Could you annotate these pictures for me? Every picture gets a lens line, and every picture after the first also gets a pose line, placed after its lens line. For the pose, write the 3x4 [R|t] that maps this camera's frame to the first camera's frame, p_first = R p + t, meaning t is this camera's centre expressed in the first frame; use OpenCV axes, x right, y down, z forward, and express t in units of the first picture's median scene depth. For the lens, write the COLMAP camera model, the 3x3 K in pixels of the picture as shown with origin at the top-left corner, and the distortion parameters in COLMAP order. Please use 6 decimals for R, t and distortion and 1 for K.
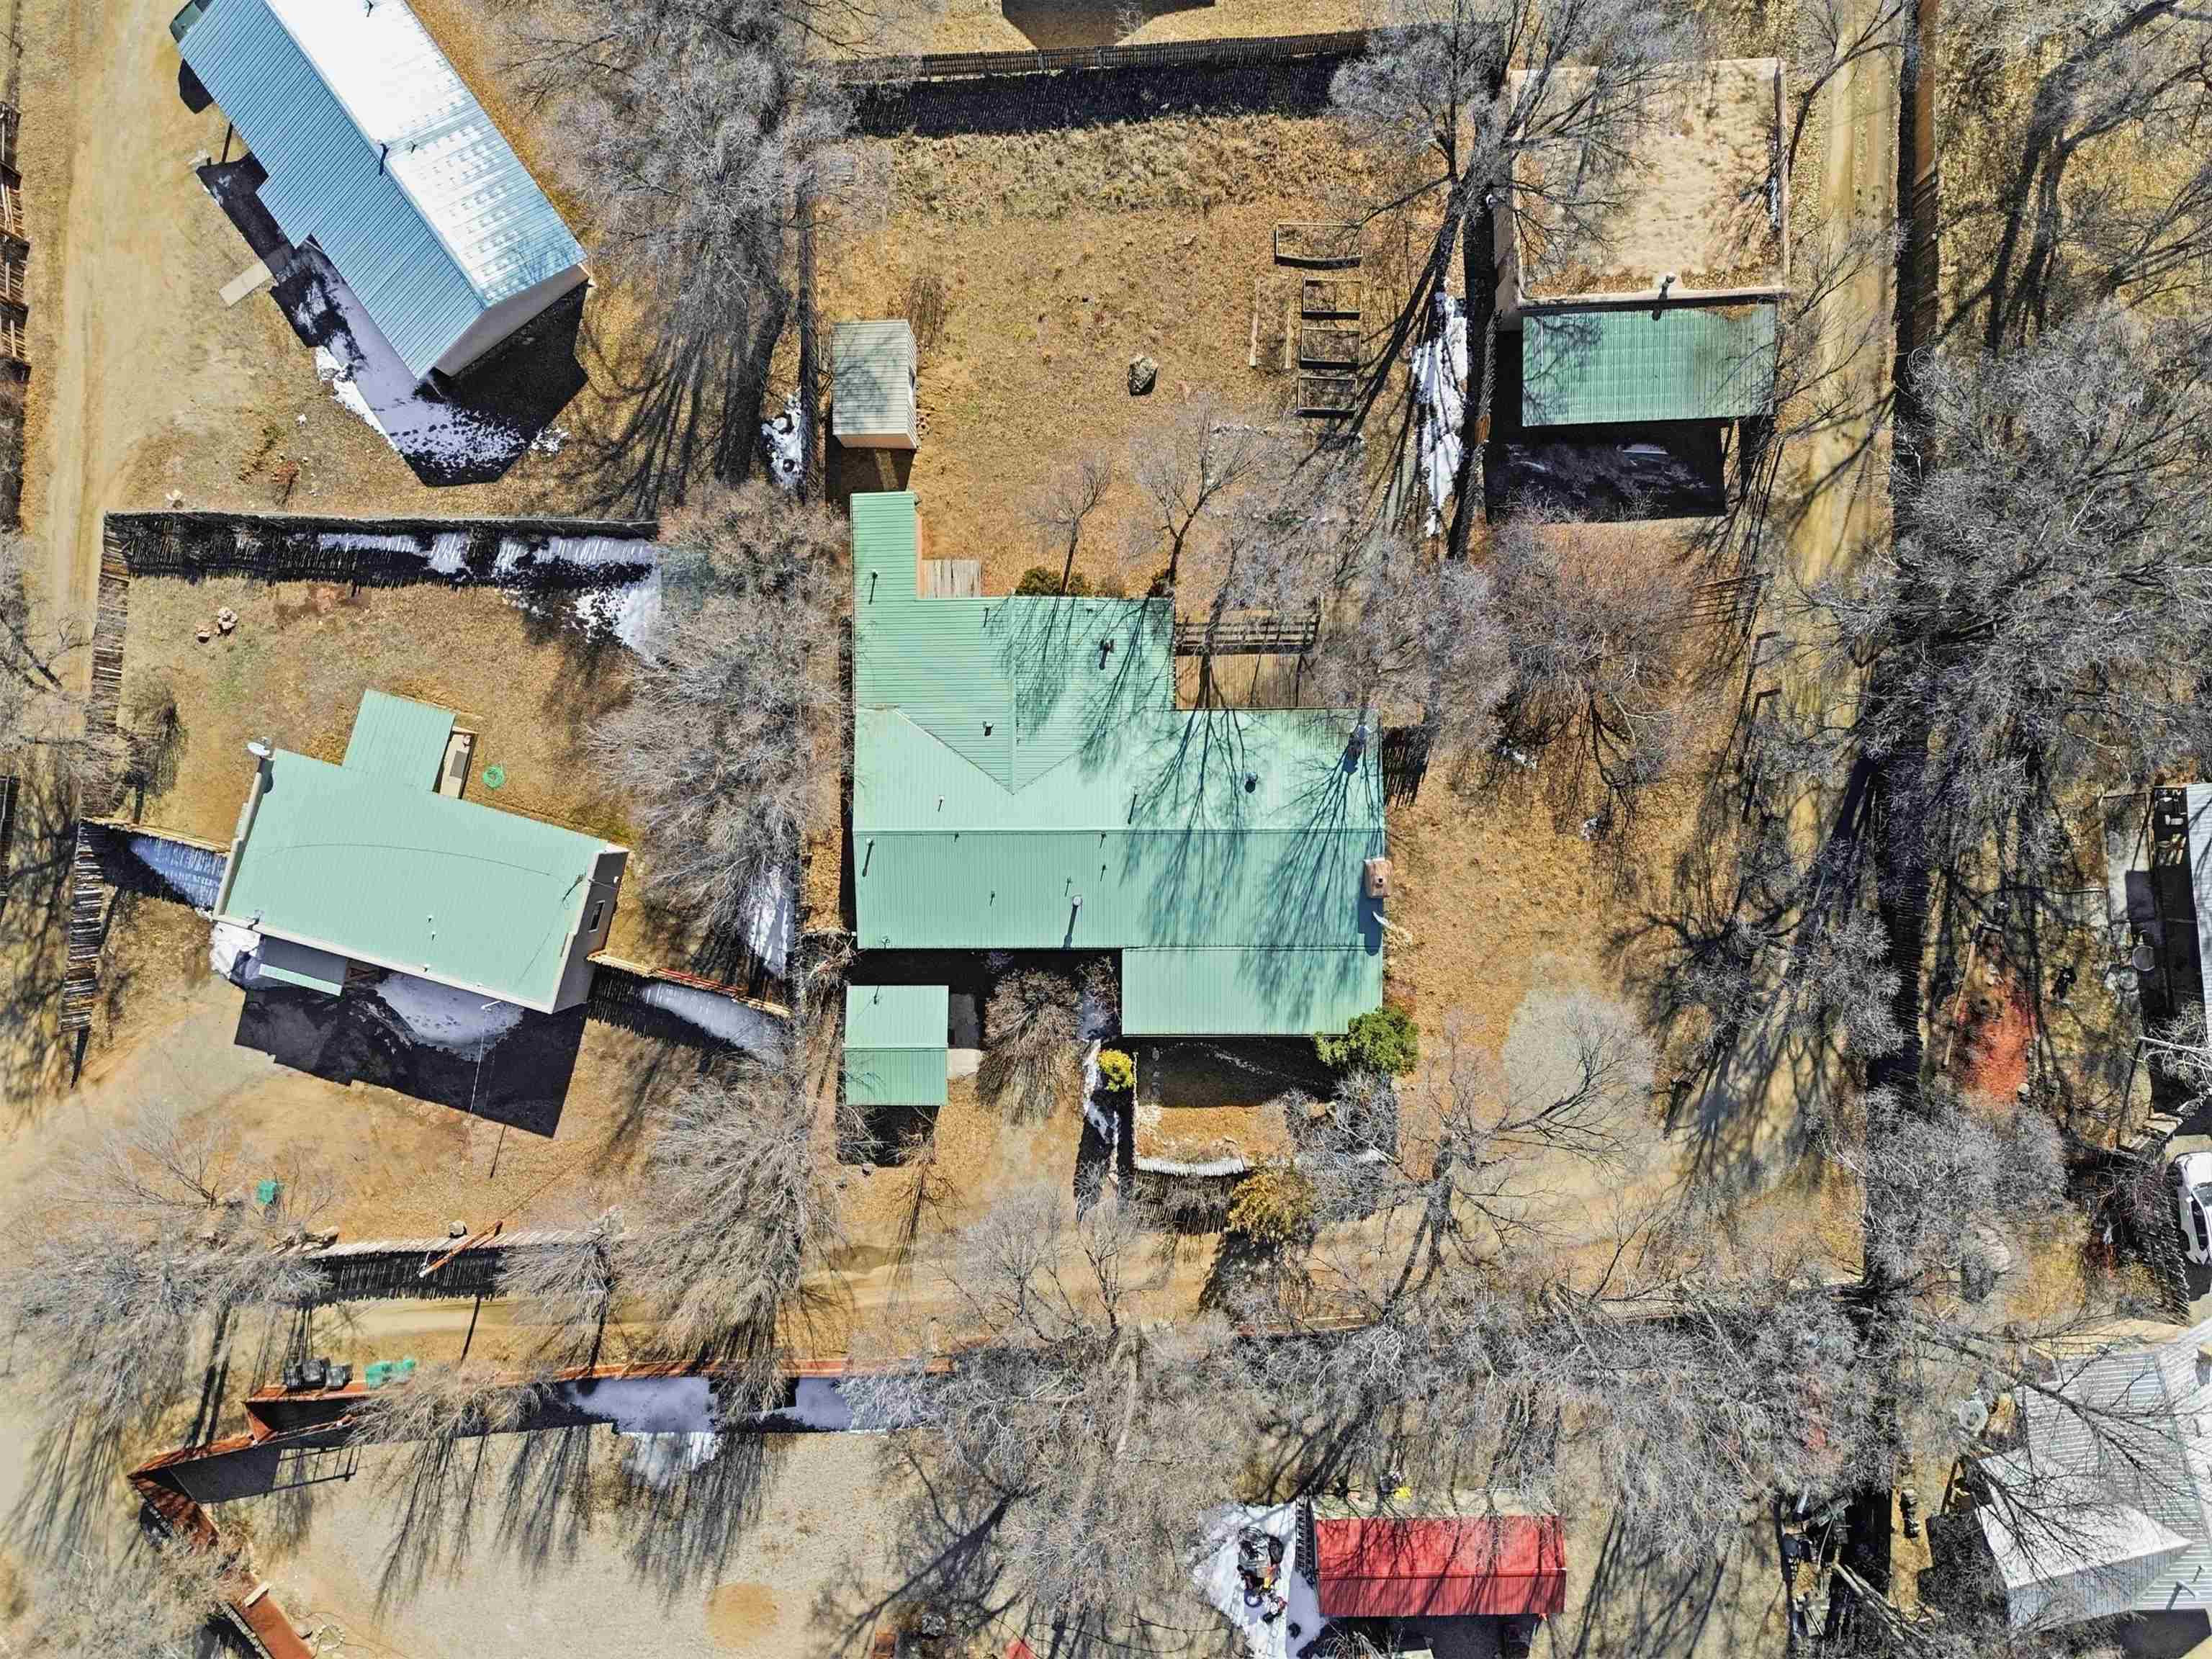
lens RADIAL K [[1554.0, 0, 1108.7], [0, 1554.0, 864.4], [0, 0, 1]] dist [0.065088, -0.072268]
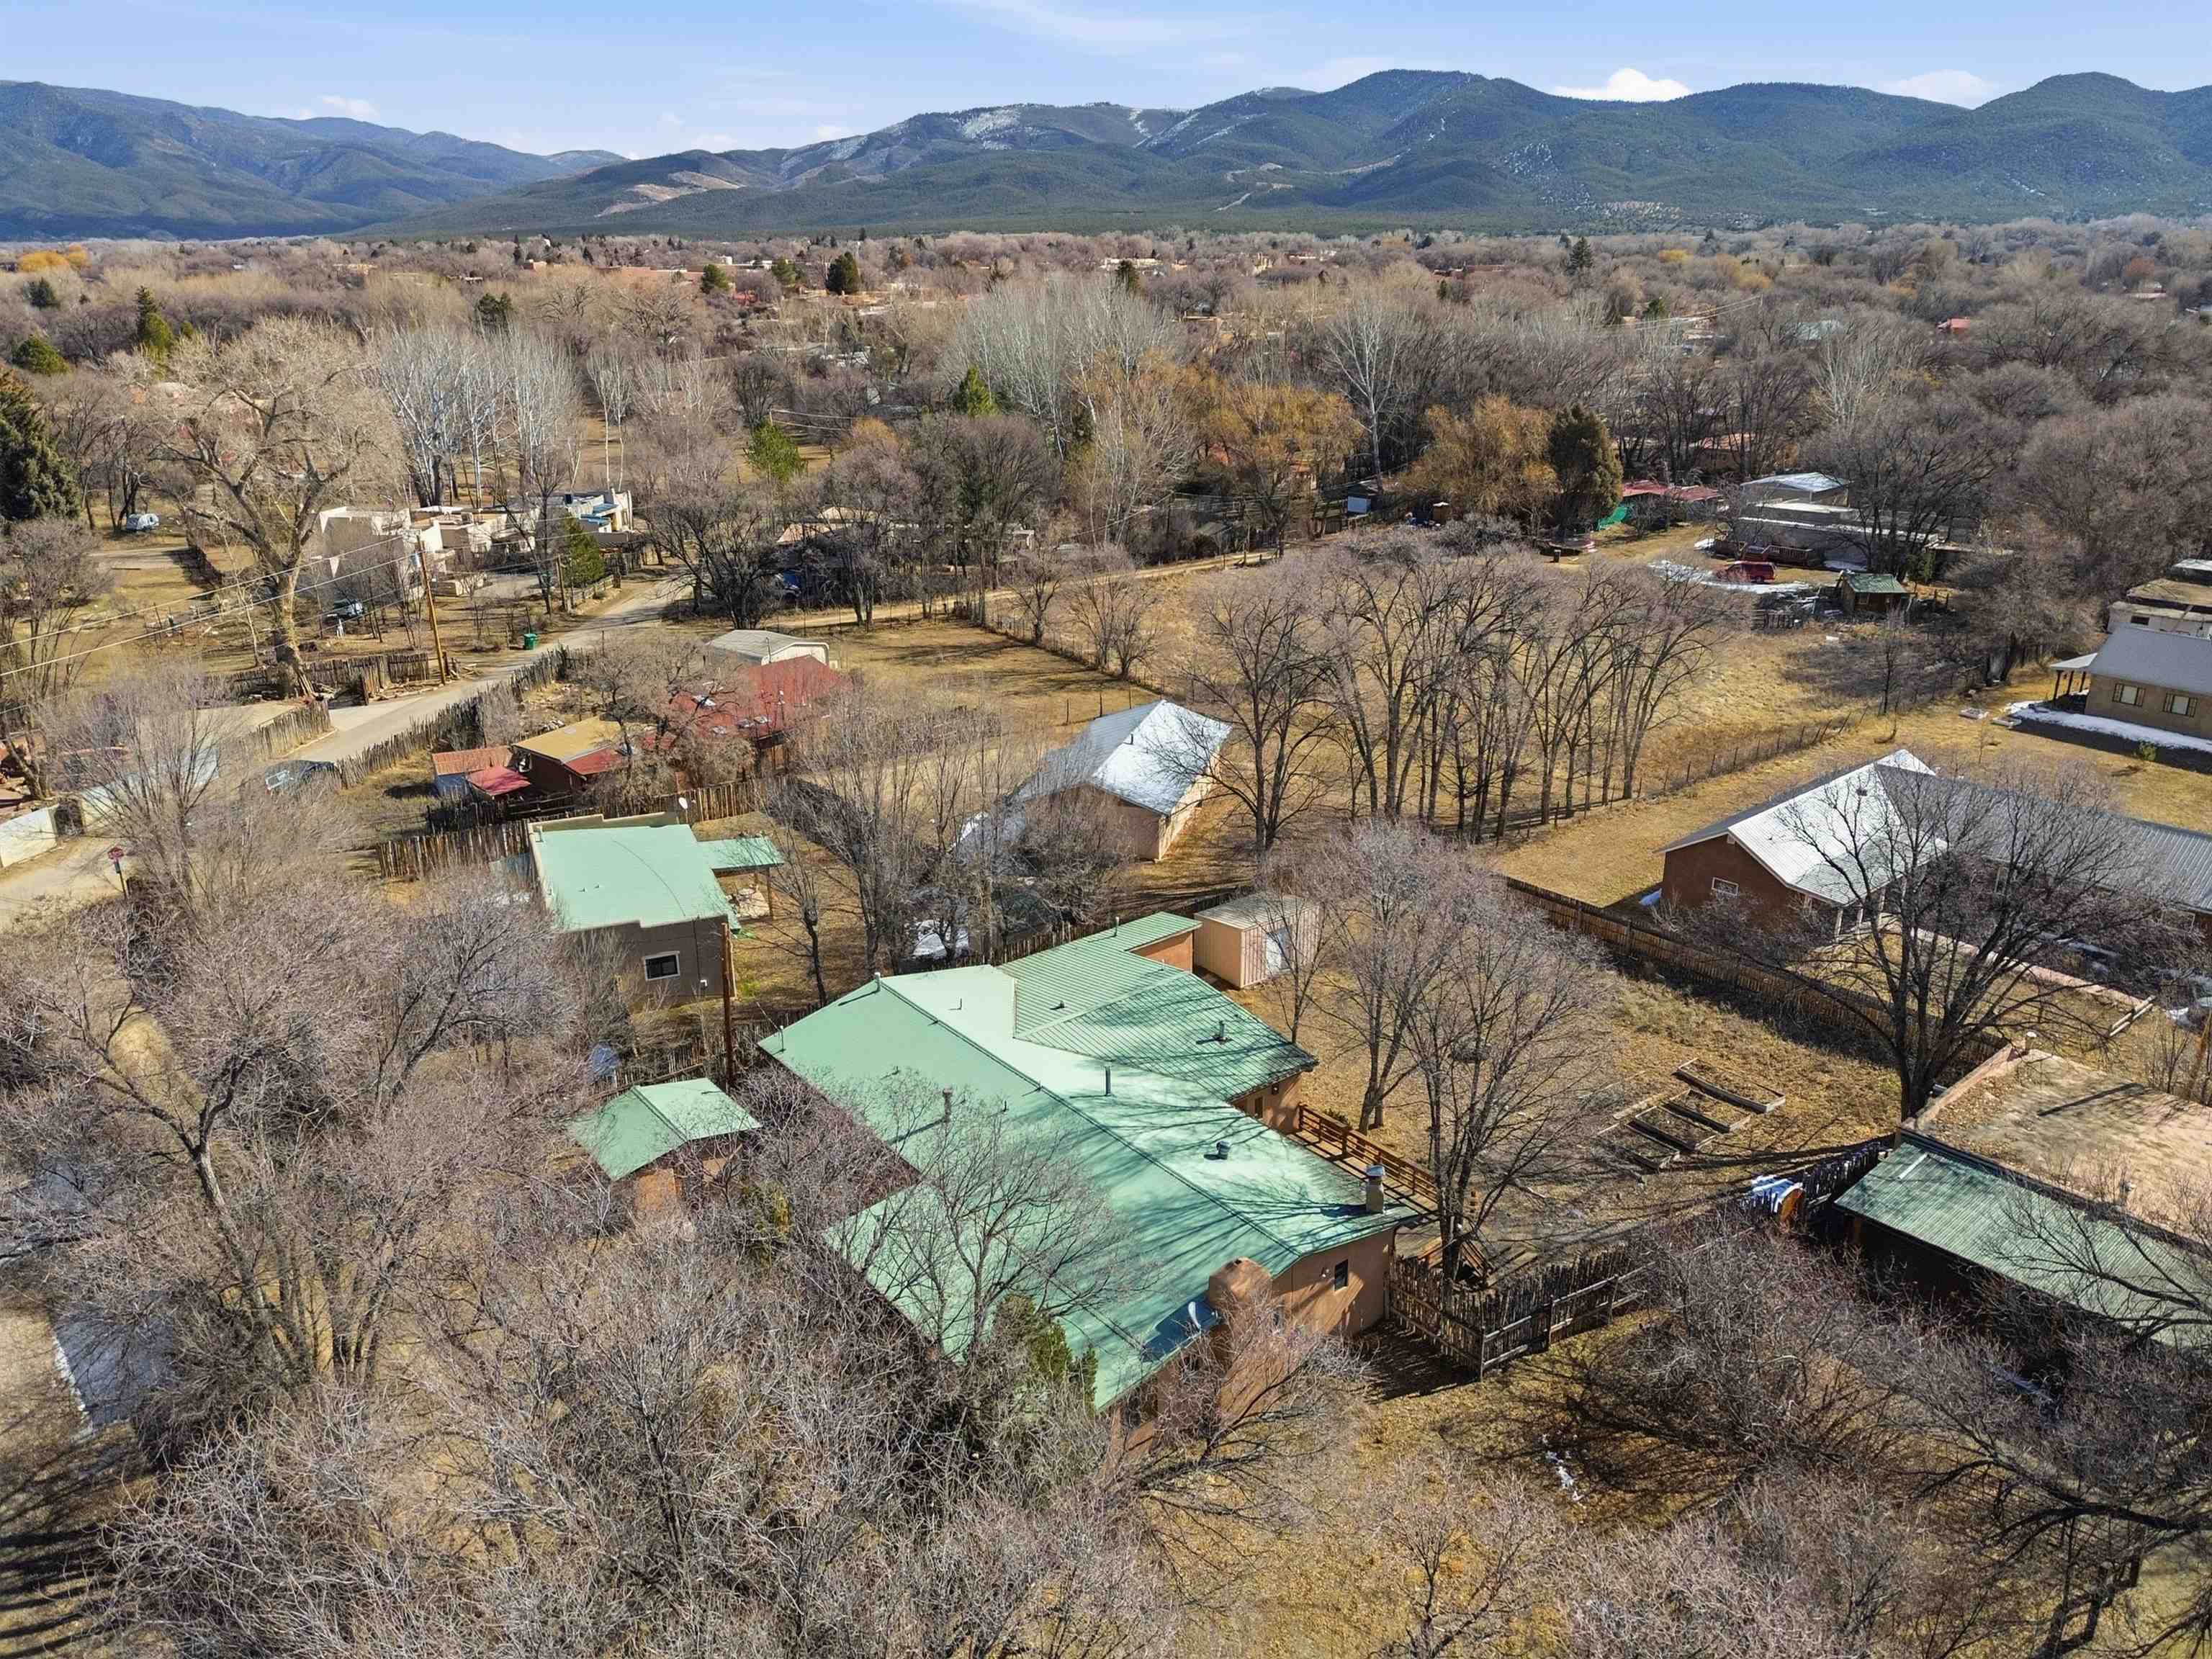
lens RADIAL K [[1553.9, 0, 1106.0], [0, 1553.9, 829.5], [0, 0, 1]] dist [0.063694, -0.046426]
pose [[0.619897, 0.310375, -0.720691, 0.521886], [-0.783902, 0.203984, -0.586419, 0.372512], [-0.035001, 0.928471, 0.369753, 0.569262]]
